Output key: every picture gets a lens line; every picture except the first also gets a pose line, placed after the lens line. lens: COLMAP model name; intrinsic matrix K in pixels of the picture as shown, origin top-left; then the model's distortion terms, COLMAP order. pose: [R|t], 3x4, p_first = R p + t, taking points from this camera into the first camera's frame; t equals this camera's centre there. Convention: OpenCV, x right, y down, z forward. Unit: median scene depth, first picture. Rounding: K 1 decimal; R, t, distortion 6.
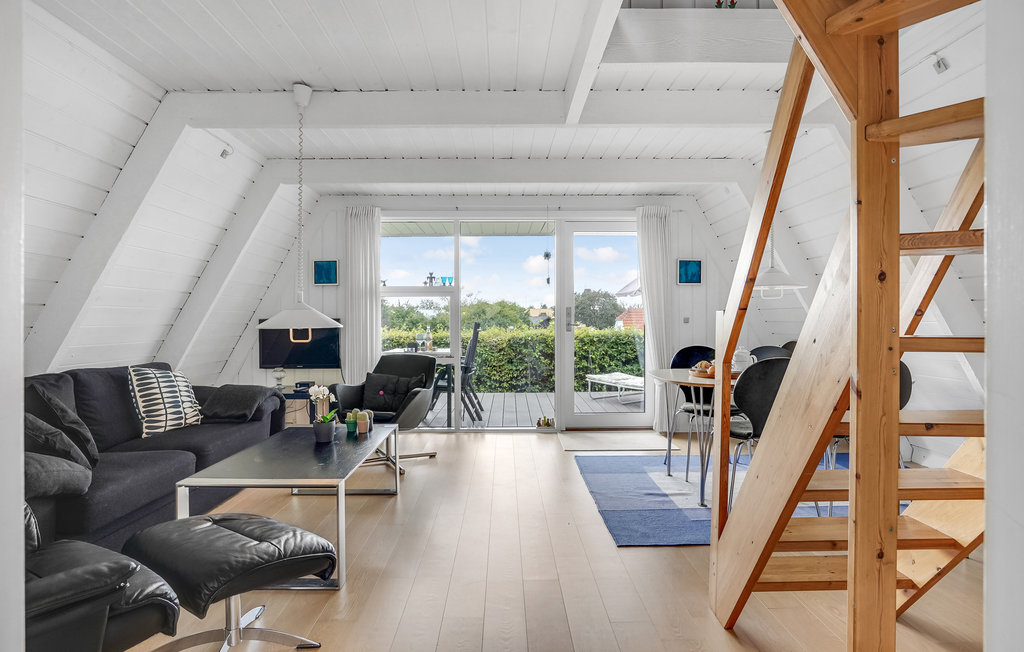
lens RADIAL K [[536.9, 0, 512.4], [0, 536.9, 328.0], [0, 0, 1]] dist [-0.001196, -0.000208]
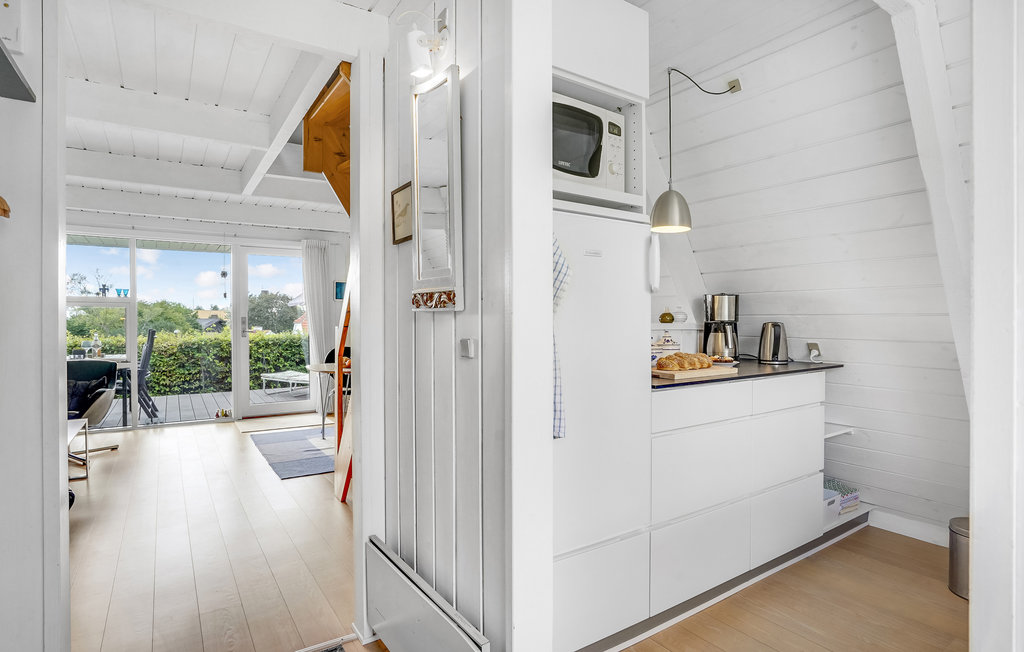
lens RADIAL K [[557.3, 0, 511.3], [0, 557.3, 327.3], [0, 0, 1]] dist [-0.013589, 0.002183]
pose [[0.850697, -0.005119, 0.525632, -0.031299], [0.005922, 0.999982, 0.000154, -0.009517], [-0.525624, 0.002982, 0.850712, -0.292078]]
